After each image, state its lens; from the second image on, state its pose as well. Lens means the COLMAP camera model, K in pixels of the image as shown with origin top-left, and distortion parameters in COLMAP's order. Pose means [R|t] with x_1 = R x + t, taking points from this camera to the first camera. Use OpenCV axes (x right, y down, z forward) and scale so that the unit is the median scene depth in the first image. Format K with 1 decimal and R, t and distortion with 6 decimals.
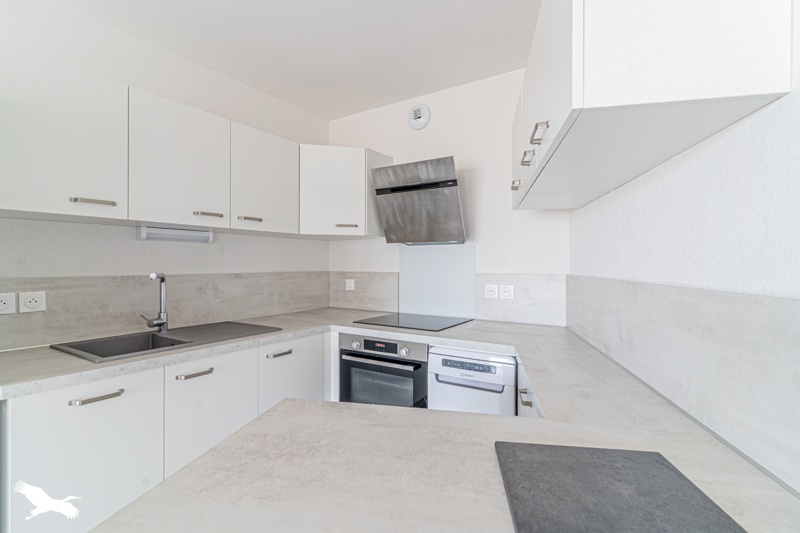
lens RADIAL K [[395.8, 0, 398.8], [0, 395.8, 265.9], [0, 0, 1]] dist [0.000677, 0.000174]
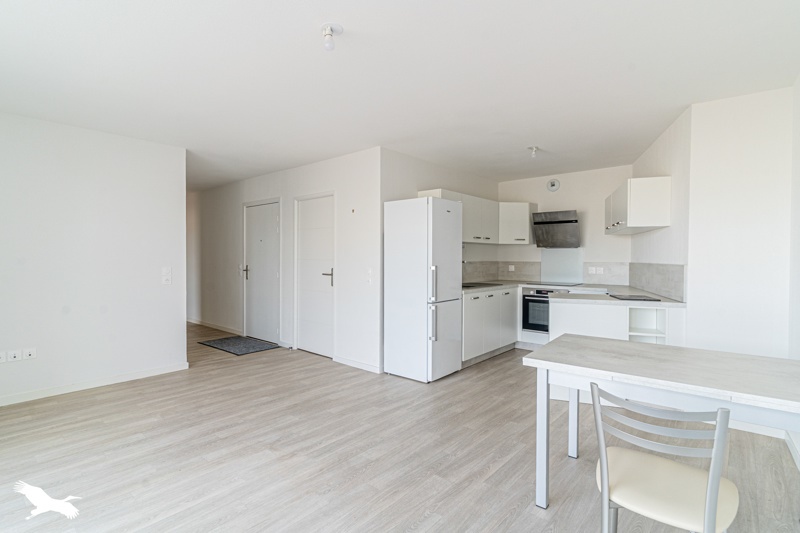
lens RADIAL K [[395.8, 0, 399.5], [0, 395.8, 265.7], [0, 0, 1]] dist [0.000677, 0.000174]
pose [[0.989349, 0.006274, -0.145430, -0.467377], [-0.004130, 0.999878, 0.015039, 0.009891], [0.145506, -0.014278, 0.989254, -1.222448]]
